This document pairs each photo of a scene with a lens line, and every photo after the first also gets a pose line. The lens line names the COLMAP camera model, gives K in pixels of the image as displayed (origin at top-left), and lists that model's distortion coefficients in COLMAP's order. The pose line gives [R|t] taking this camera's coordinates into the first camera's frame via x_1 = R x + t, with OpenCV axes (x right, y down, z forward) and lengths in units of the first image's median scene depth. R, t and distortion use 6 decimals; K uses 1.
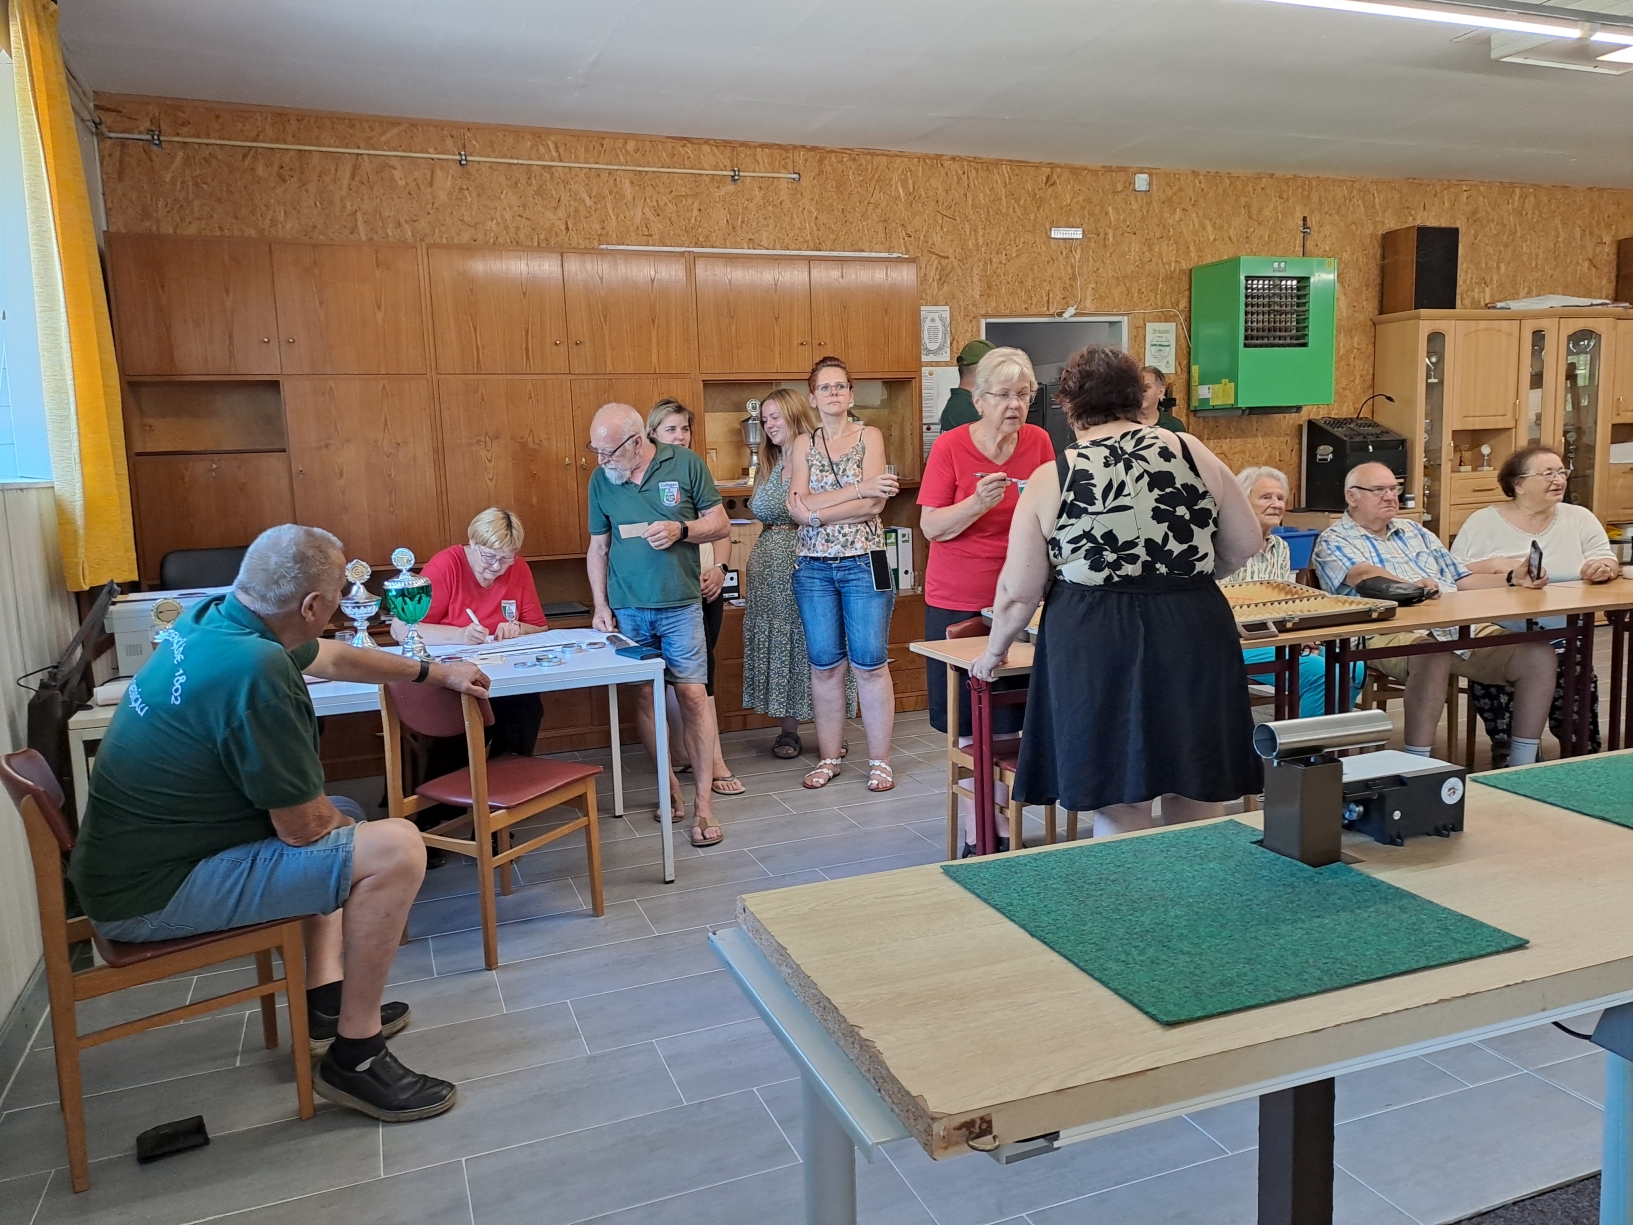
lens RADIAL K [[1195.2, 0, 760.0], [0, 1195.2, 635.2], [0, 0, 1]] dist [0.052531, -0.048071]
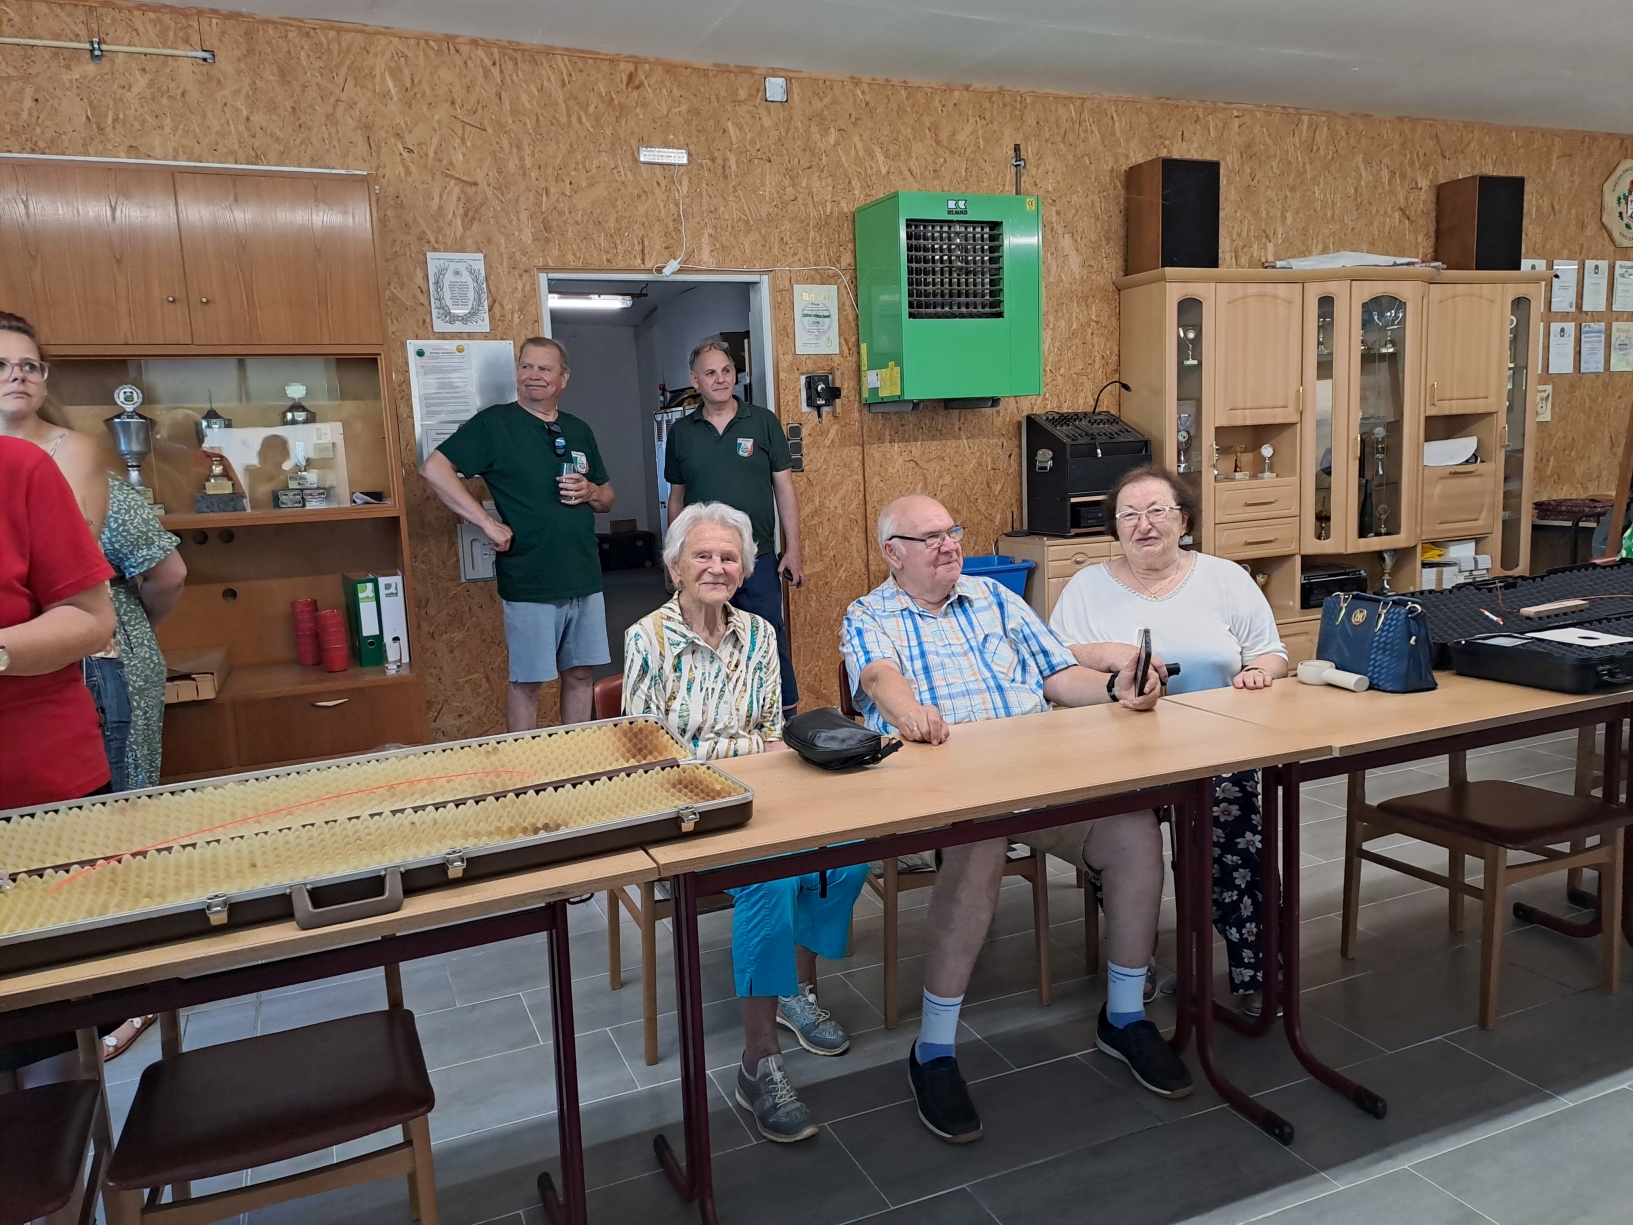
lens RADIAL K [[1195.2, 0, 810.8], [0, 1195.2, 620.3], [0, 0, 1]] dist [0.052531, -0.048071]
pose [[0.998111, -0.015004, 0.059576, 0.286903], [0.015094, 0.999886, -0.001054, -0.053751], [-0.059554, 0.001951, 0.998223, 0.272066]]
